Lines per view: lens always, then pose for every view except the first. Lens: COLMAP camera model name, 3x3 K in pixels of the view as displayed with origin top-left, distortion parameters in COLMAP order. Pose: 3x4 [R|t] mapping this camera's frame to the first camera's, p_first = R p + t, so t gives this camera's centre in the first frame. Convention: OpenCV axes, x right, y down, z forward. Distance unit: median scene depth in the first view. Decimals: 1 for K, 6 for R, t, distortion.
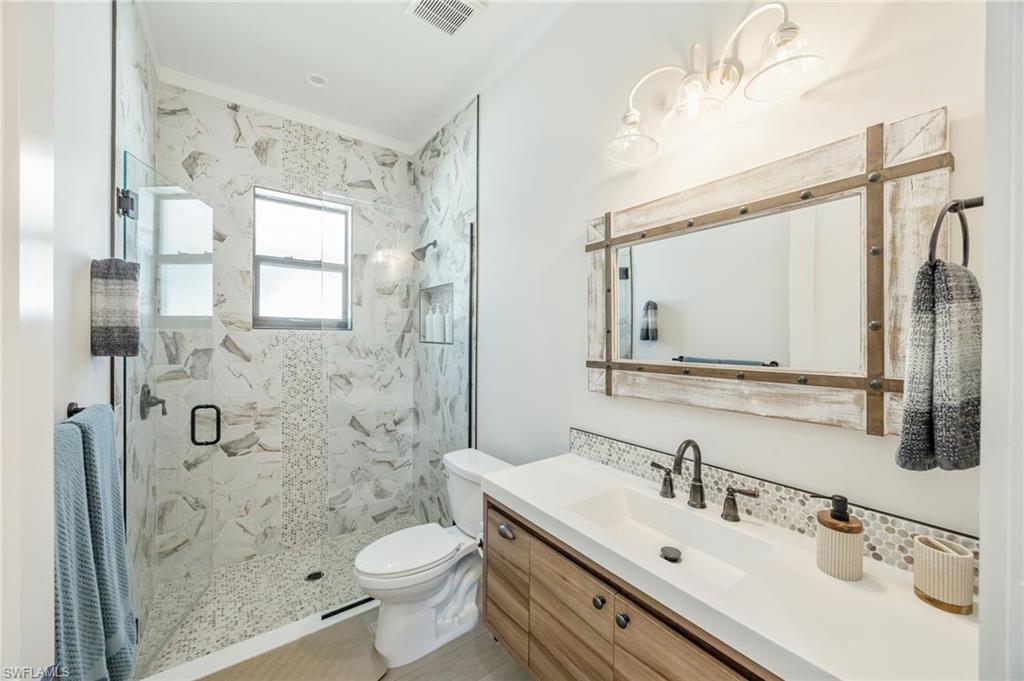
lens RADIAL K [[386.7, 0, 512.3], [0, 386.7, 338.0], [0, 0, 1]] dist [-0.002808, -0.000225]
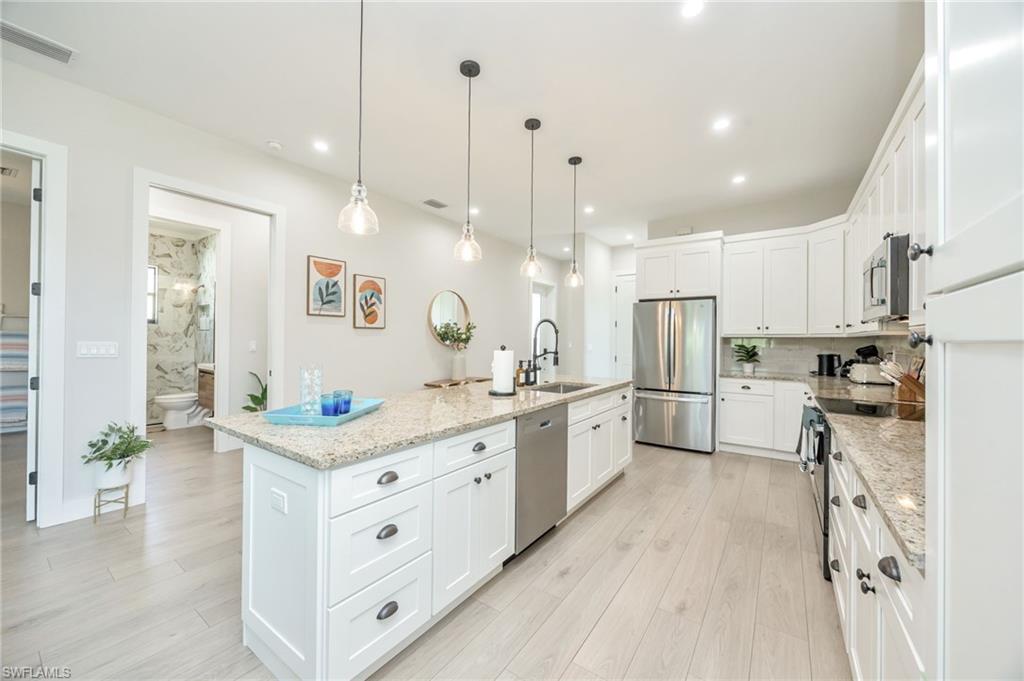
lens RADIAL K [[386.7, 0, 512.3], [0, 386.7, 338.0], [0, 0, 1]] dist [-0.002808, -0.000225]
pose [[0.947904, 0.005950, 0.318500, 0.736382], [-0.004457, 0.999975, -0.005417, 0.057945], [-0.318525, 0.003715, 0.947907, -1.583176]]
